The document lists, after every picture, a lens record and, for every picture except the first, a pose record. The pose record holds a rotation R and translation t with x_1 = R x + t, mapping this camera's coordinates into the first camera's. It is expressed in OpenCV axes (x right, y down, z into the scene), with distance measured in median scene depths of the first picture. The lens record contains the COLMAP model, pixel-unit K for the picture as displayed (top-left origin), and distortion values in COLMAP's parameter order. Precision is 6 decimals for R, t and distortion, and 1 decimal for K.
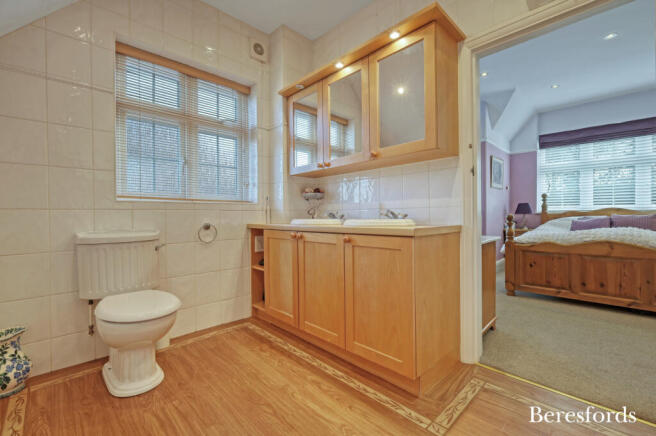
lens RADIAL K [[283.9, 0, 325.4], [0, 283.9, 216.9], [0, 0, 1]] dist [0.001675, -0.000200]
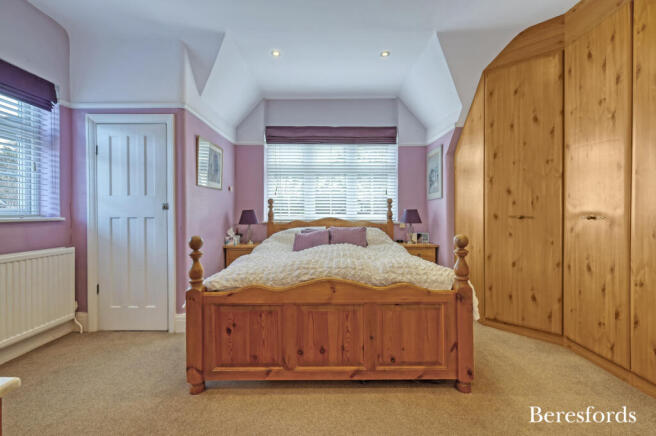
lens RADIAL K [[283.9, 0, 328.0], [0, 283.9, 217.5], [0, 0, 1]] dist [0.001675, -0.000200]
pose [[0.701867, -0.003884, 0.712297, 0.440499], [0.002067, 0.999992, 0.003416, -0.044284], [-0.712305, -0.000926, 0.701869, 0.453126]]
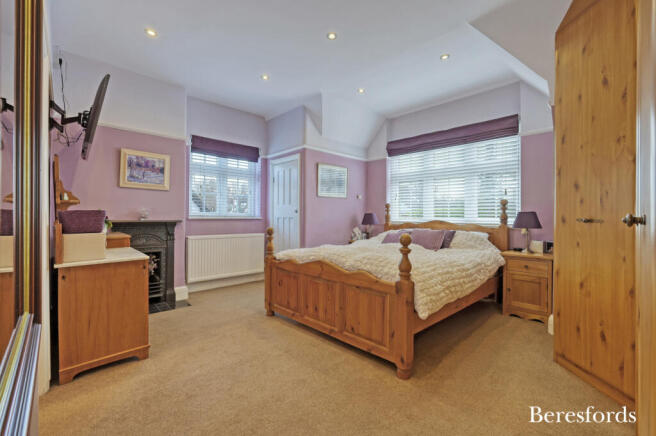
lens RADIAL K [[283.9, 0, 331.0], [0, 283.9, 217.7], [0, 0, 1]] dist [0.001675, -0.000200]
pose [[0.999866, 0.012890, -0.010129, 0.839184], [-0.012956, 0.999895, -0.006480, -0.037552], [0.010045, 0.006611, 0.999928, 0.075819]]
